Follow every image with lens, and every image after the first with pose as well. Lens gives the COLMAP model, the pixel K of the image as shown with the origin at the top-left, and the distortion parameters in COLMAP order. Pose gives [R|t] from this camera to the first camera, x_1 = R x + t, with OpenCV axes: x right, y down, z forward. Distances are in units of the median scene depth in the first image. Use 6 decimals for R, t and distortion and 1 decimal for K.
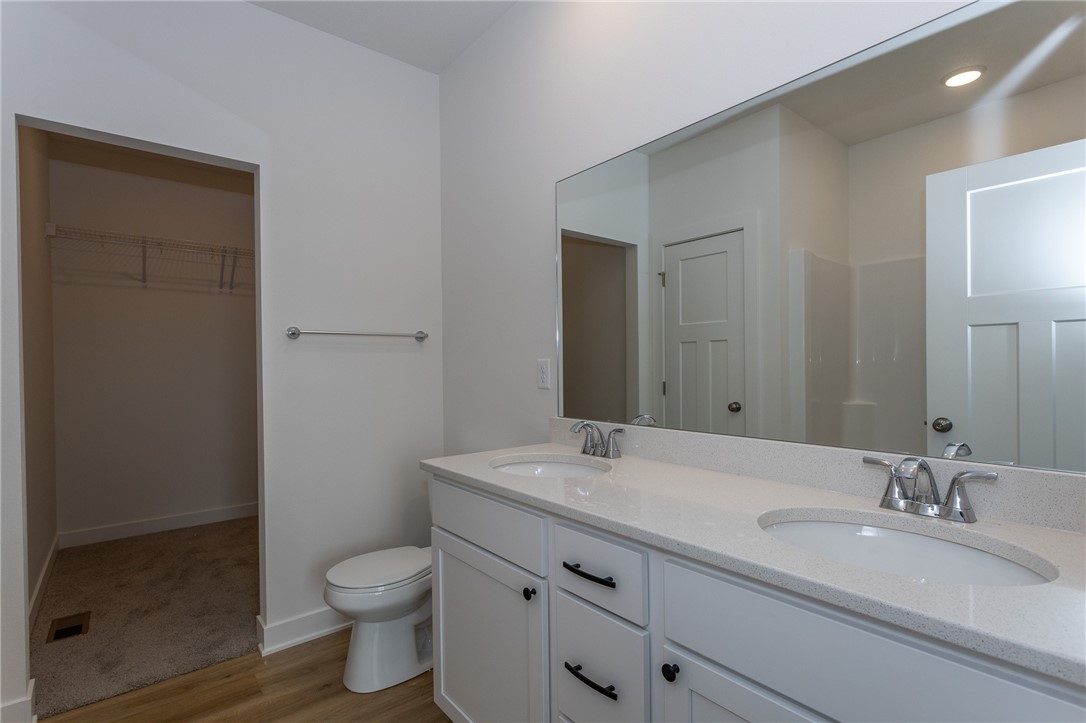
lens RADIAL K [[526.5, 0, 538.7], [0, 526.5, 366.3], [0, 0, 1]] dist [0.005239, 0.000909]
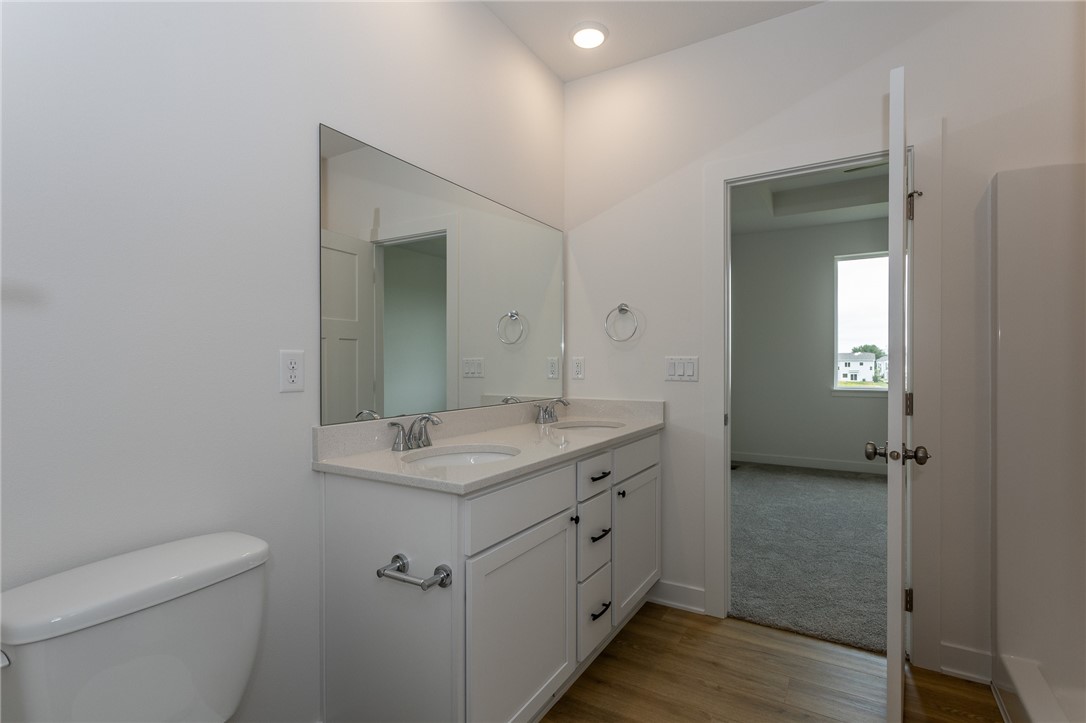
lens RADIAL K [[526.5, 0, 538.7], [0, 526.5, 366.3], [0, 0, 1]] dist [0.005239, 0.000909]
pose [[-0.328903, 0.006619, 0.944340, -1.144461], [-0.002171, 0.999967, -0.007765, 0.018479], [-0.944361, -0.004604, -0.328878, 1.317203]]
